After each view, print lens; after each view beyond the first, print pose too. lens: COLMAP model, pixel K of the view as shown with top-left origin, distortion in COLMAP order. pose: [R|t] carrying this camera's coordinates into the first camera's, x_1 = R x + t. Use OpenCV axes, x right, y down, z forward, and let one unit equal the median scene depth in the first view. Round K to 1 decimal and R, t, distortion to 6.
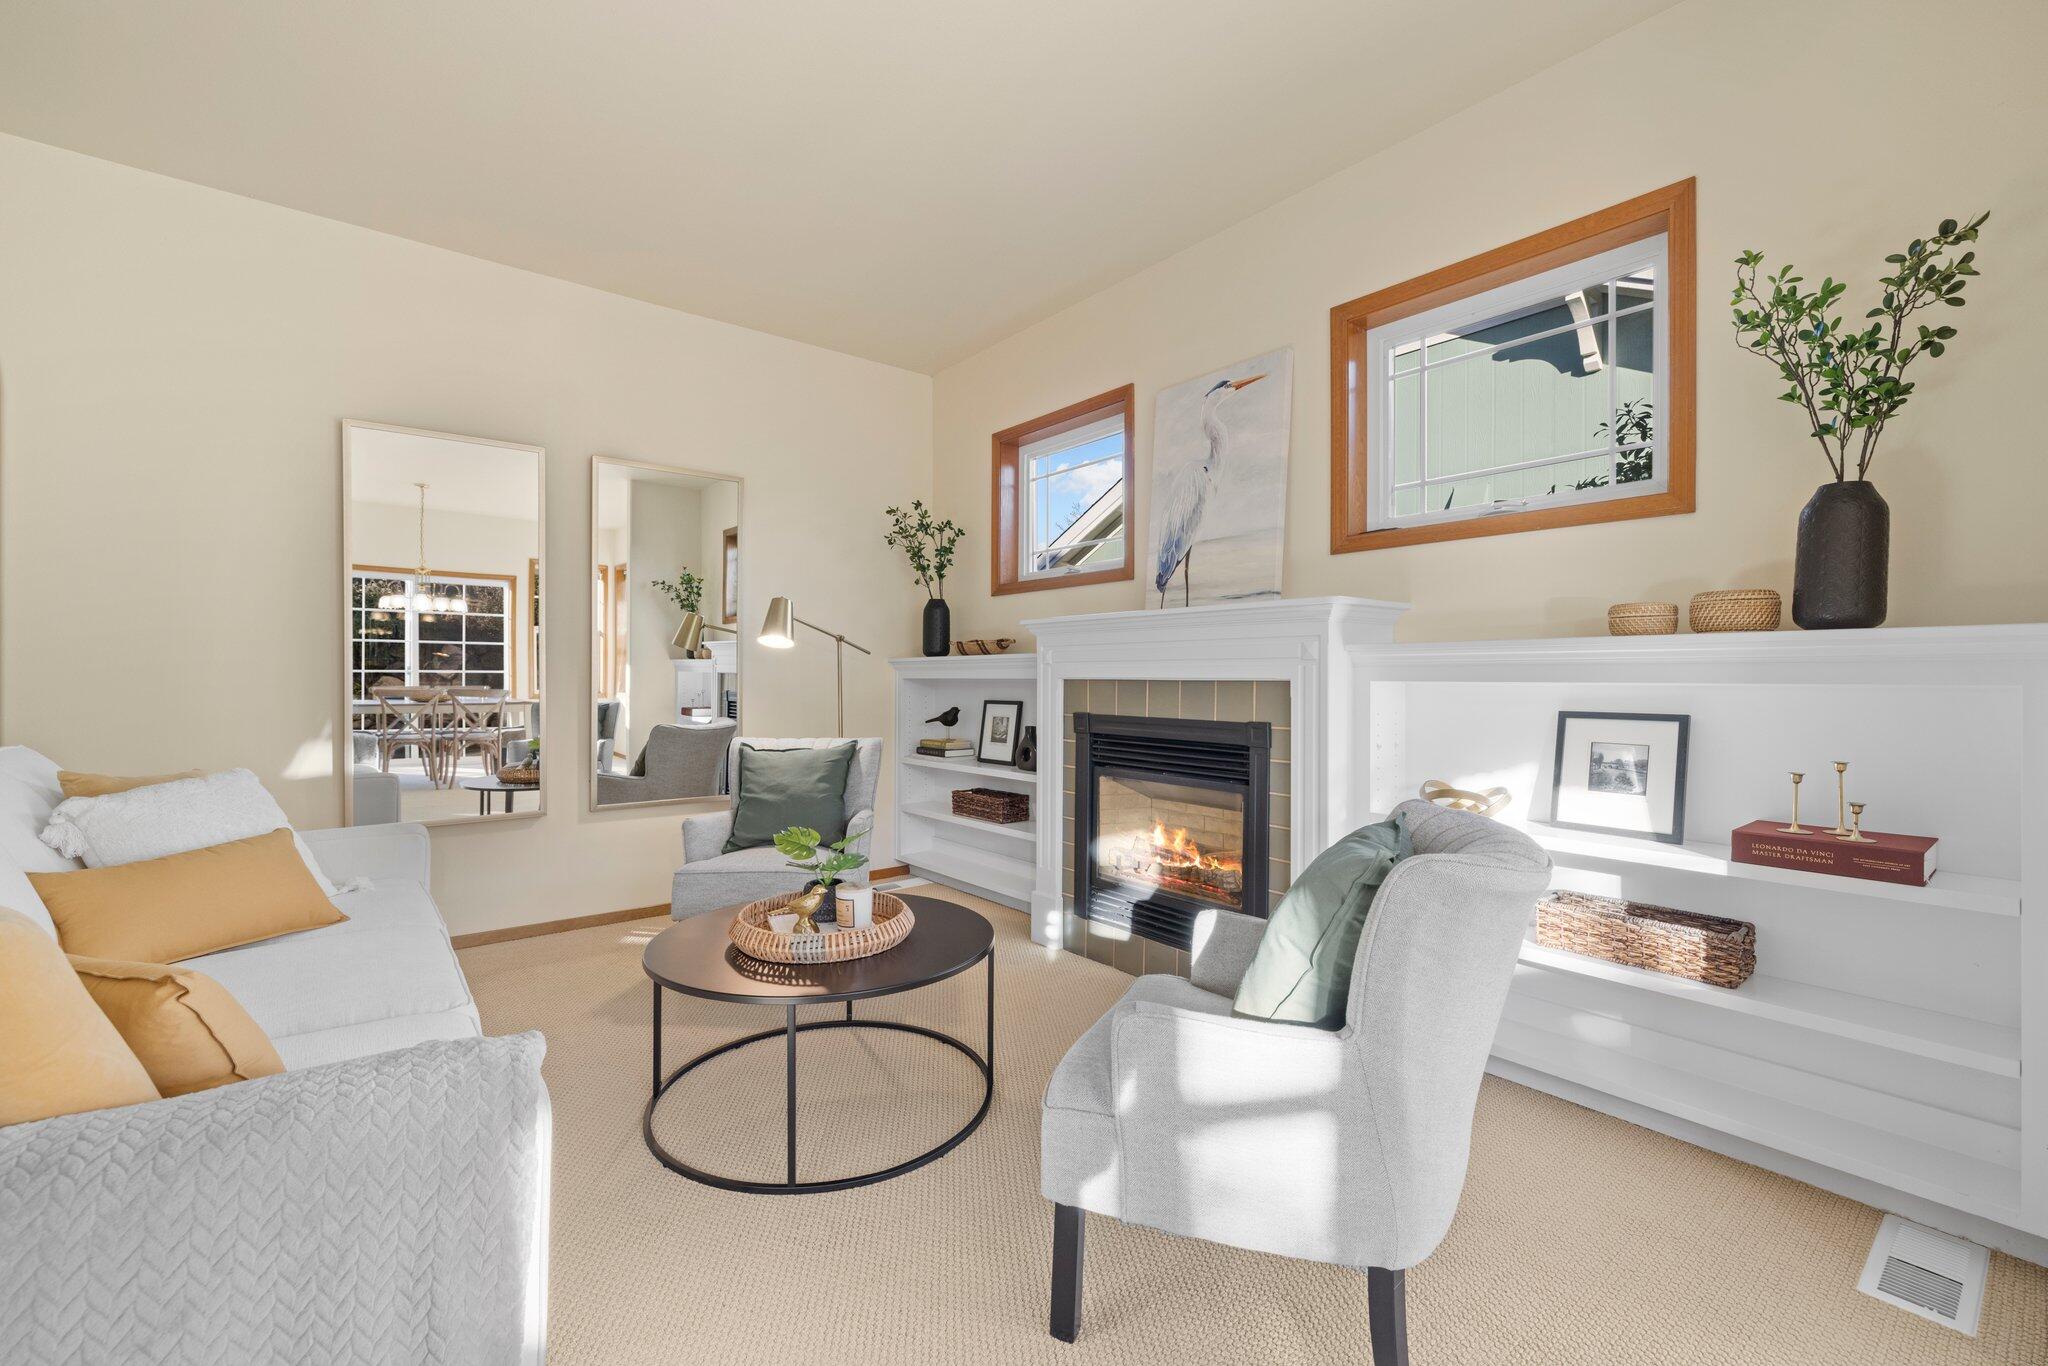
lens RADIAL K [[855.6, 0, 1026.6], [0, 855.6, 674.9], [0, 0, 1]] dist [0.001498, 0.000188]
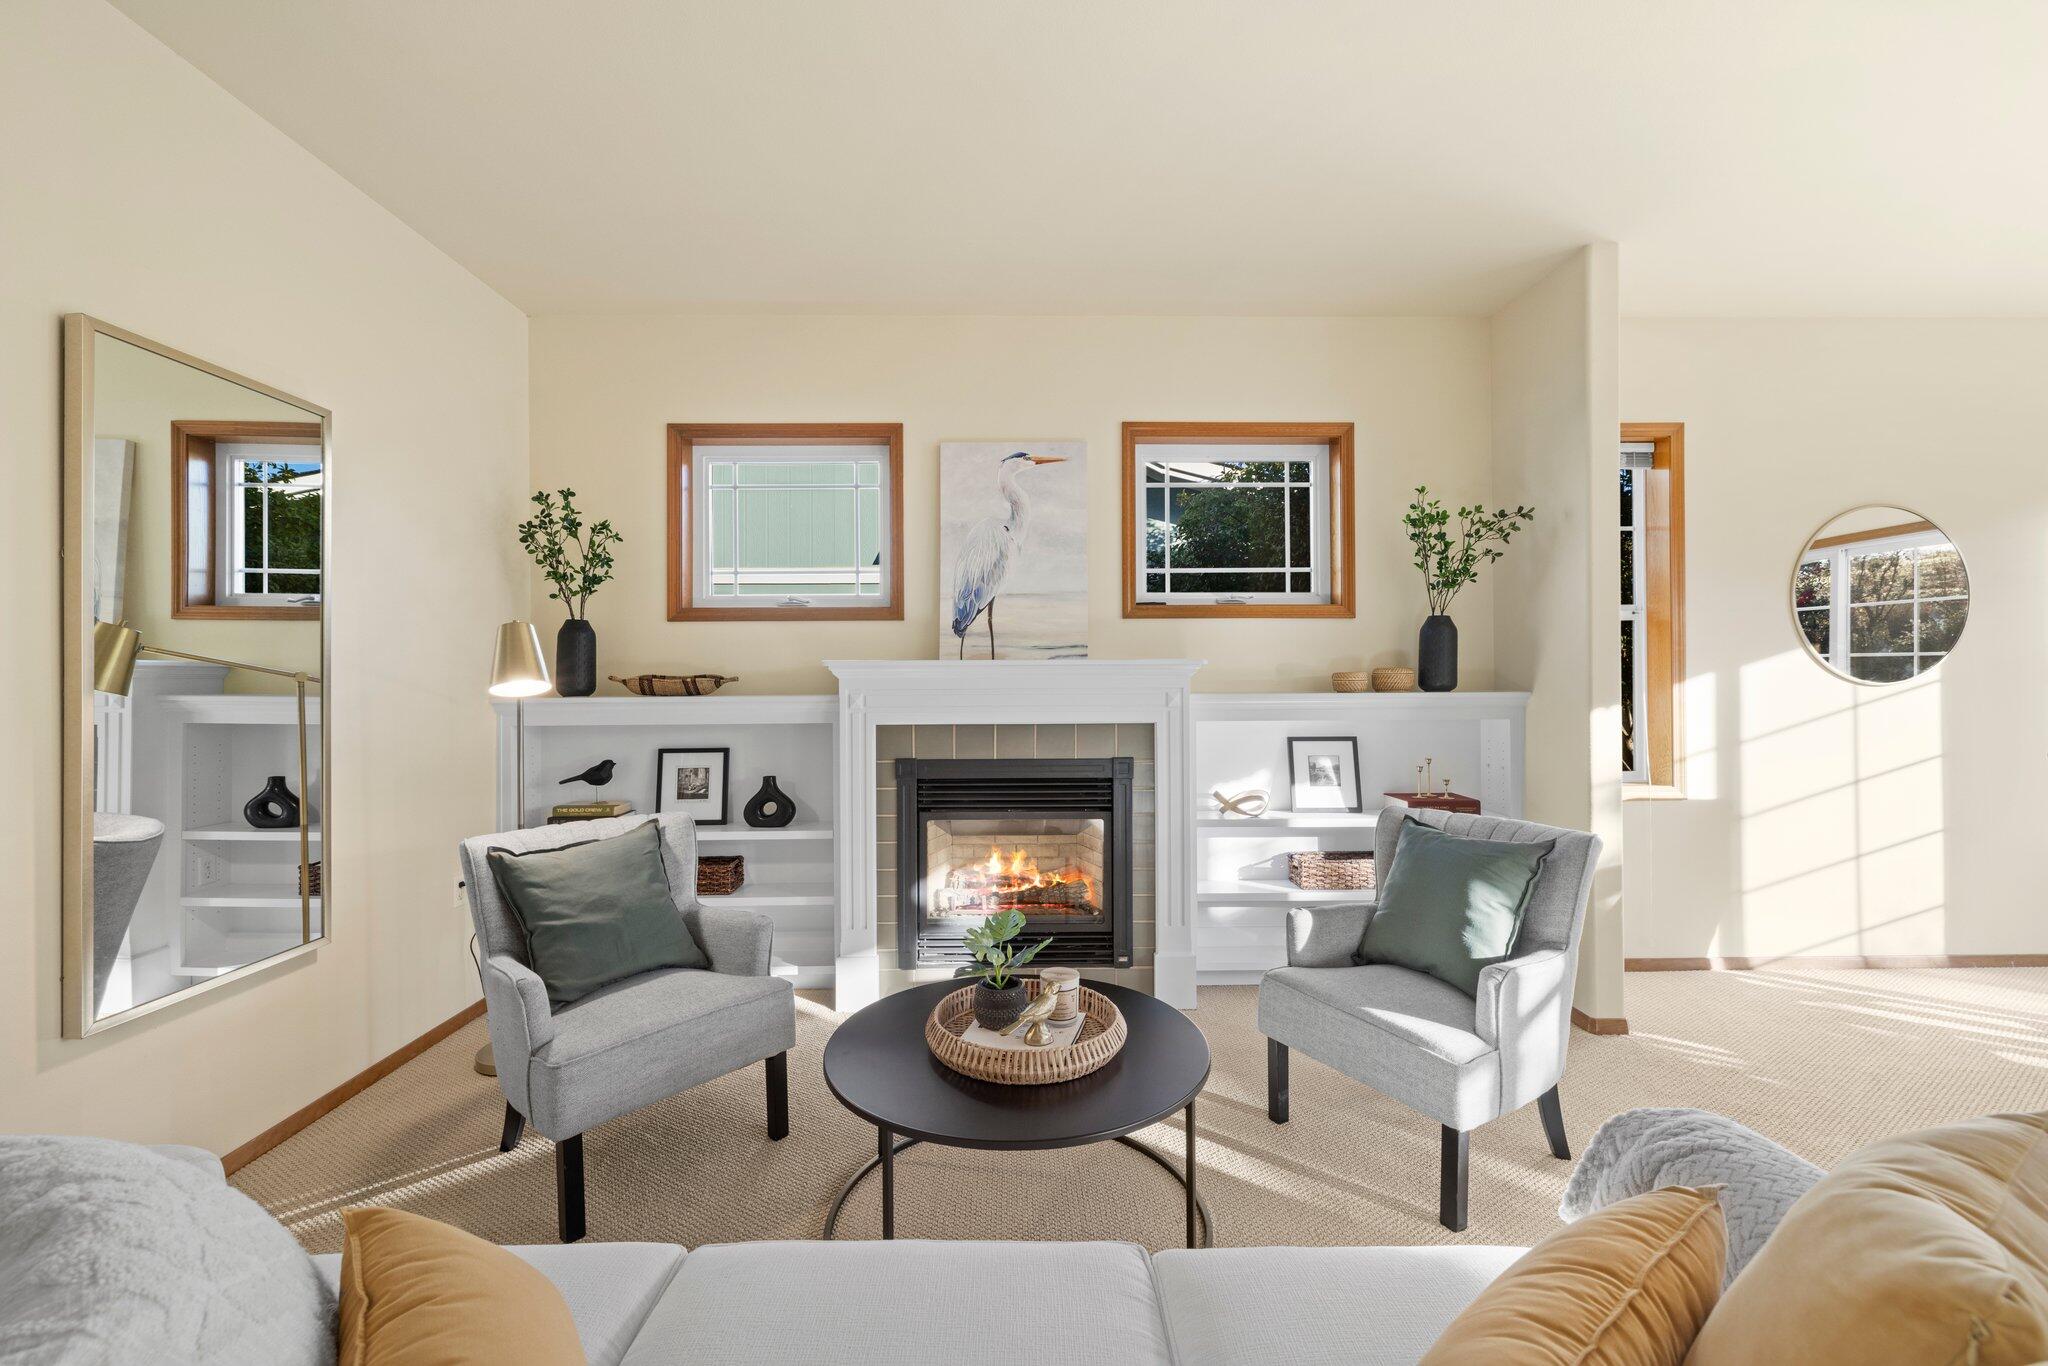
lens RADIAL K [[831.4, 0, 1024.0], [0, 831.4, 683.0], [0, 0, 1]] dist [-0.018363, -0.000031]
pose [[0.615710, -0.007681, 0.787935, -0.606001], [0.005917, 0.999969, 0.005124, -0.046745], [-0.787950, 0.001507, 0.615737, 0.320840]]
